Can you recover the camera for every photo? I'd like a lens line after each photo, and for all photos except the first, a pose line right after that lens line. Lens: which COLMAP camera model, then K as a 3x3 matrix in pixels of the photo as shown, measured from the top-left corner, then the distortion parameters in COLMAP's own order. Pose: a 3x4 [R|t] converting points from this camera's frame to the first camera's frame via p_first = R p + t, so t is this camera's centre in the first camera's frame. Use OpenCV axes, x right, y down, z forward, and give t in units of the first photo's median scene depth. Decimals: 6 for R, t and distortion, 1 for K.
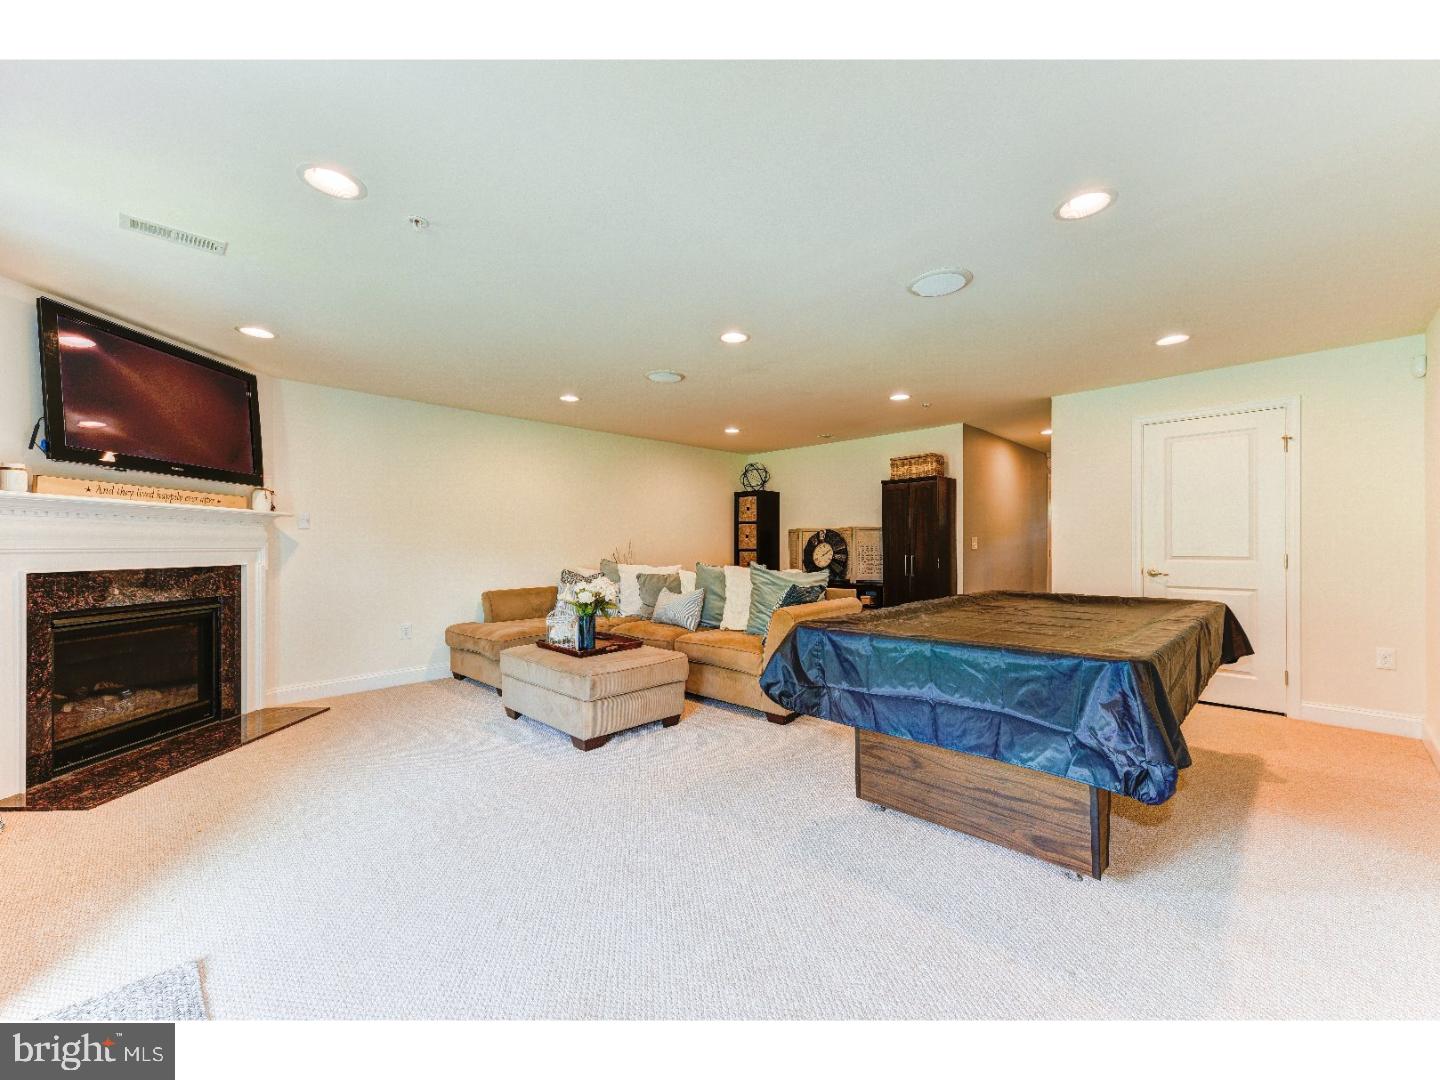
lens RADIAL K [[586.0, 0, 723.0], [0, 586.0, 546.5], [0, 0, 1]] dist [0.016549, -0.000017]
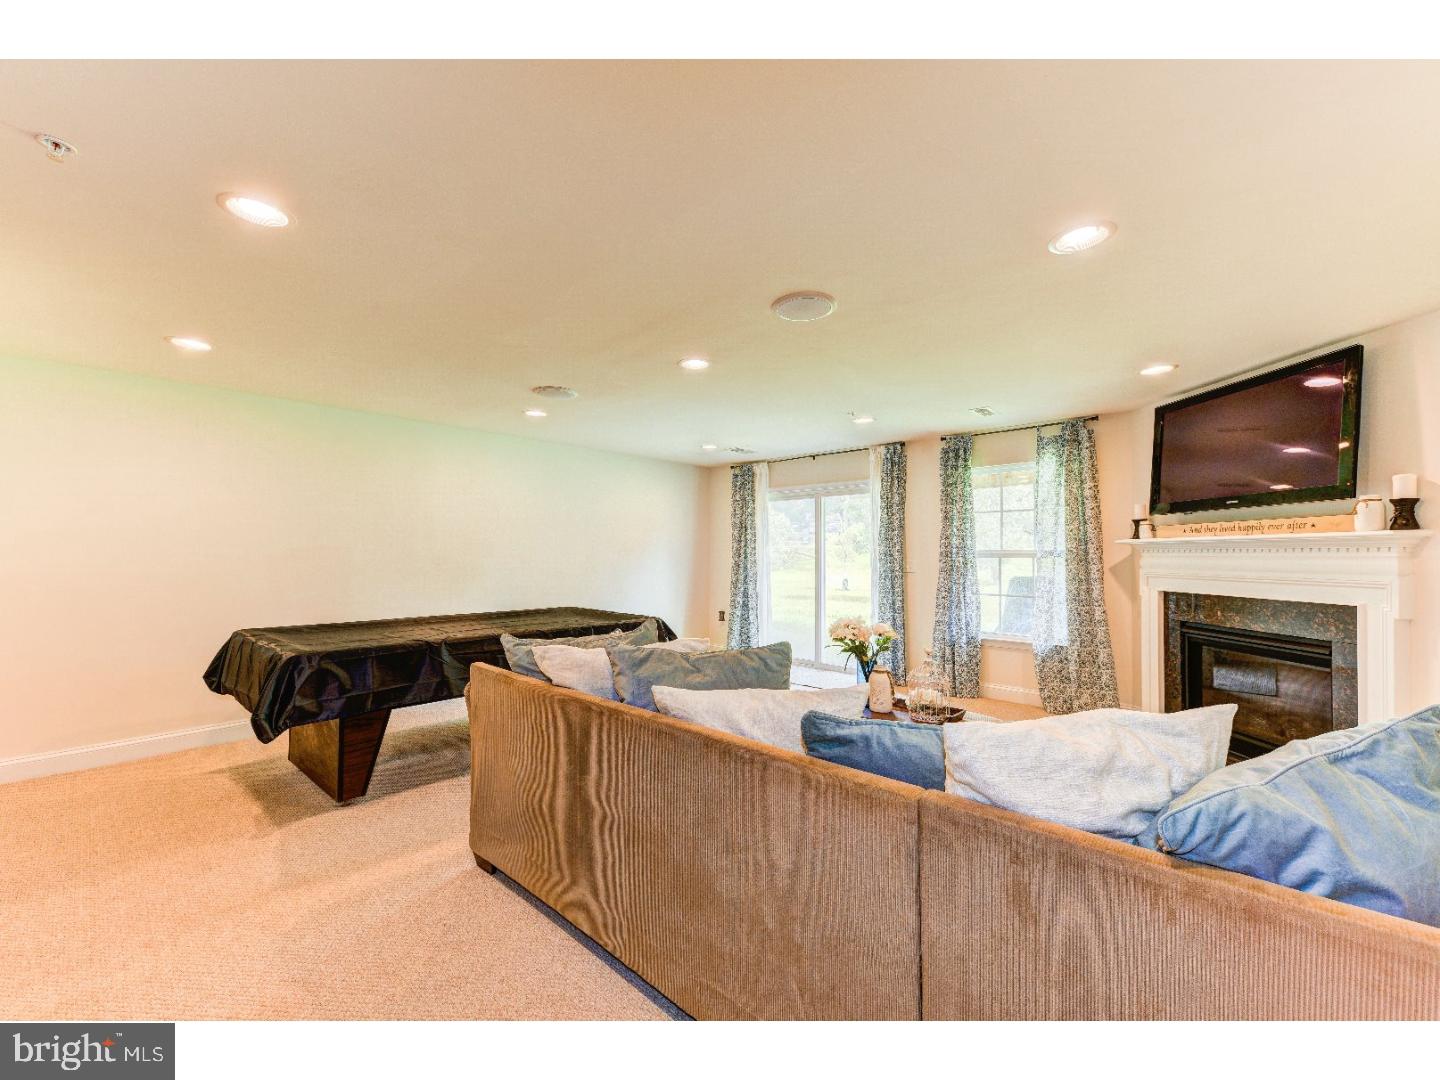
lens RADIAL K [[586.0, 0, 723.0], [0, 586.0, 546.5], [0, 0, 1]] dist [0.016549, -0.000017]
pose [[-0.999806, -0.000062, -0.019688, -0.012023], [0.000247, 0.999877, -0.015703, -0.037597], [0.019686, -0.015704, -0.999683, 2.069888]]
